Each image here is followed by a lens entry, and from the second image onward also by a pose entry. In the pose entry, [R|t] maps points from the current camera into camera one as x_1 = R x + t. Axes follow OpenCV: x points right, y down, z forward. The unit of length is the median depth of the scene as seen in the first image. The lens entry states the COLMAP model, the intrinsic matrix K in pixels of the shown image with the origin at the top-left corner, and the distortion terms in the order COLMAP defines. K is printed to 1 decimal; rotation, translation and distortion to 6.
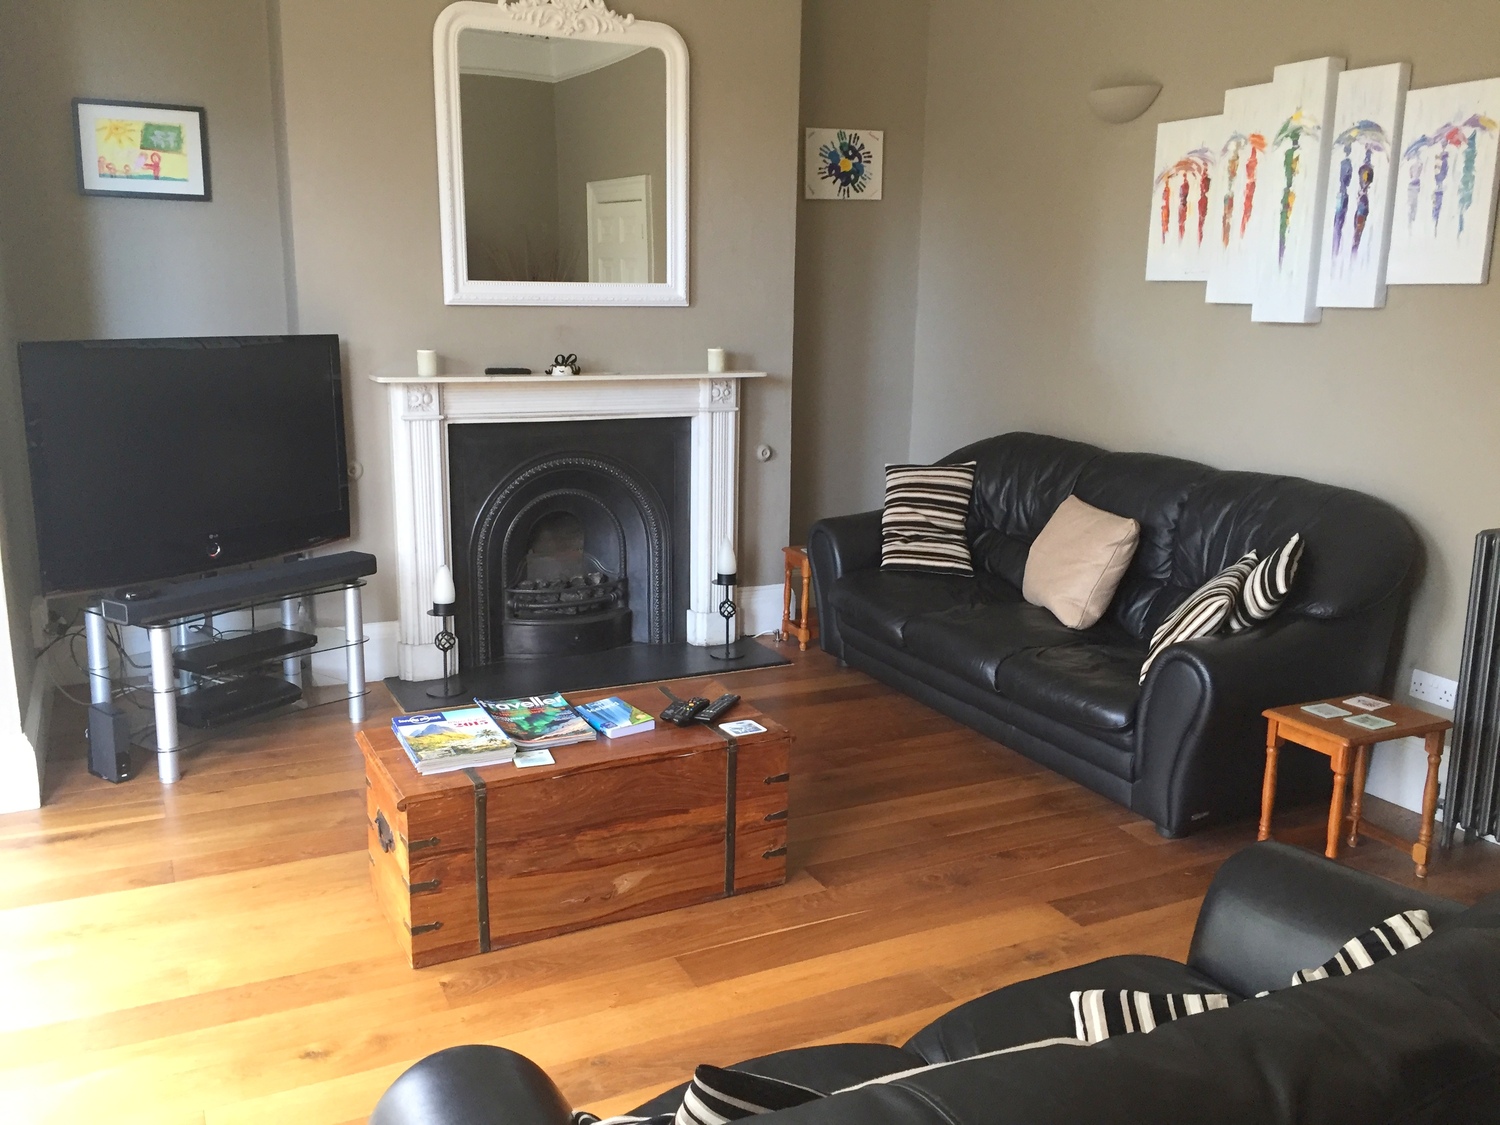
lens RADIAL K [[1289.4, 0, 750.0], [0, 1289.4, 562.5], [0, 0, 1]] dist [0.060081, -0.123475]
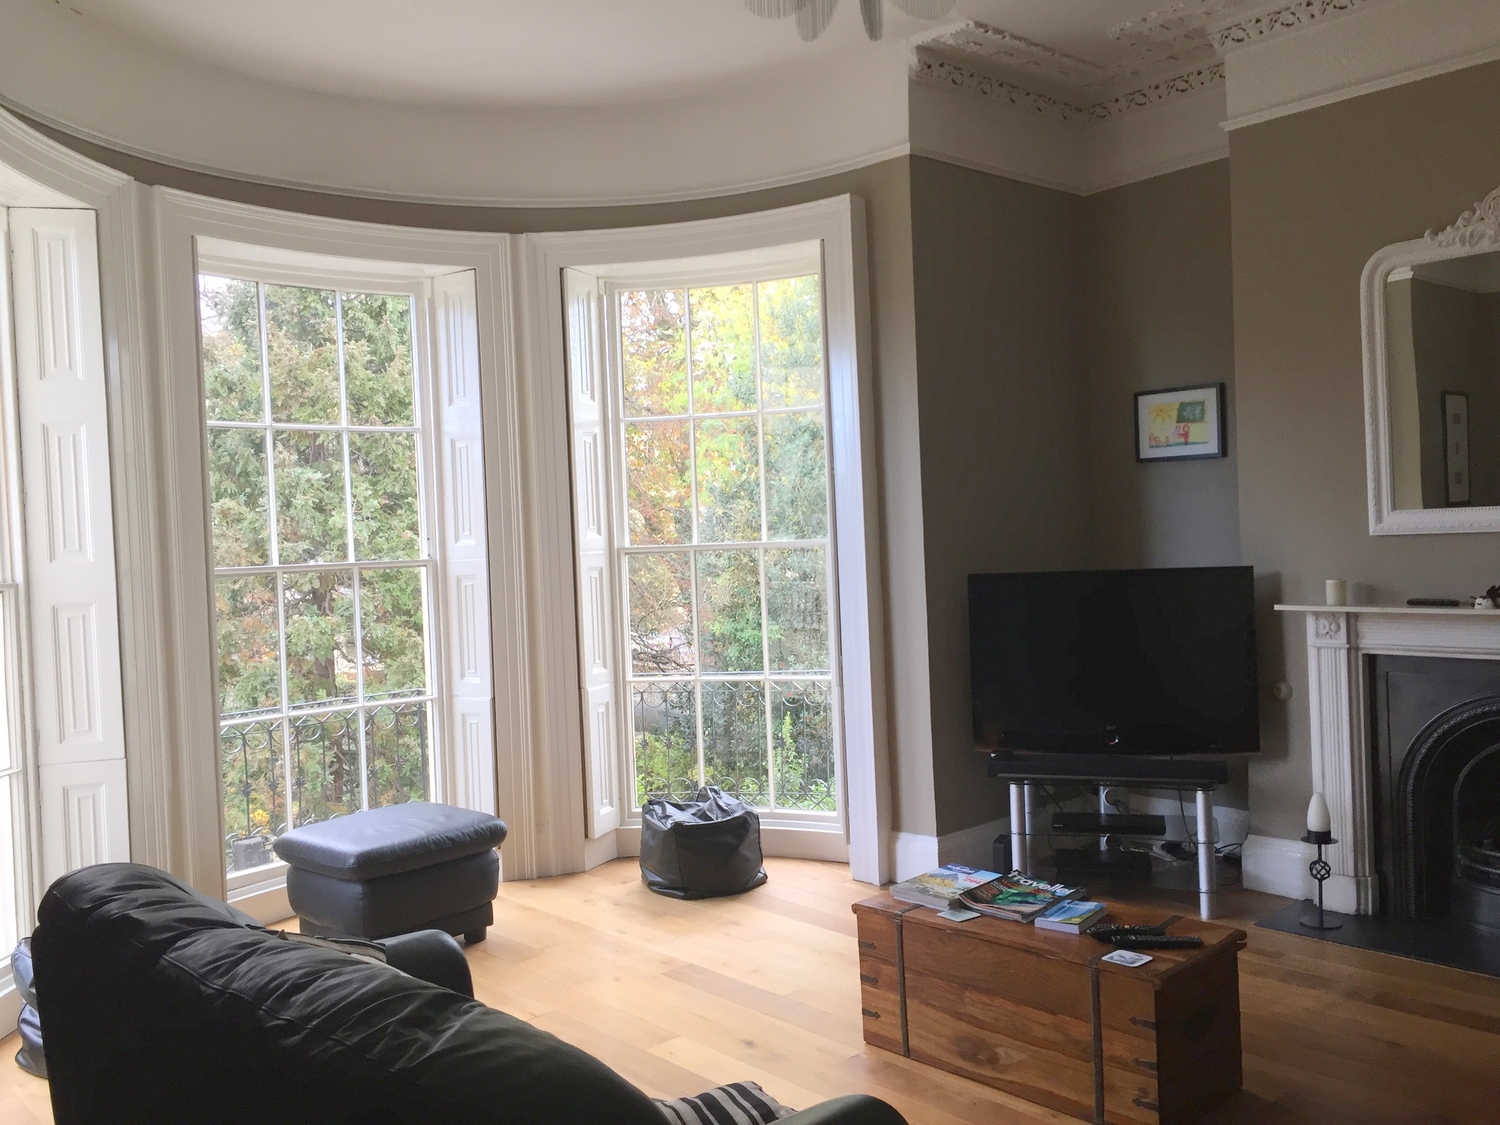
lens RADIAL K [[1289.4, 0, 750.0], [0, 1289.4, 562.5], [0, 0, 1]] dist [0.060081, -0.123475]
pose [[0.249614, -0.008491, -0.968308, 0.656878], [-0.158821, 0.986061, -0.049588, -0.055979], [0.955232, 0.166166, 0.244786, 0.318177]]
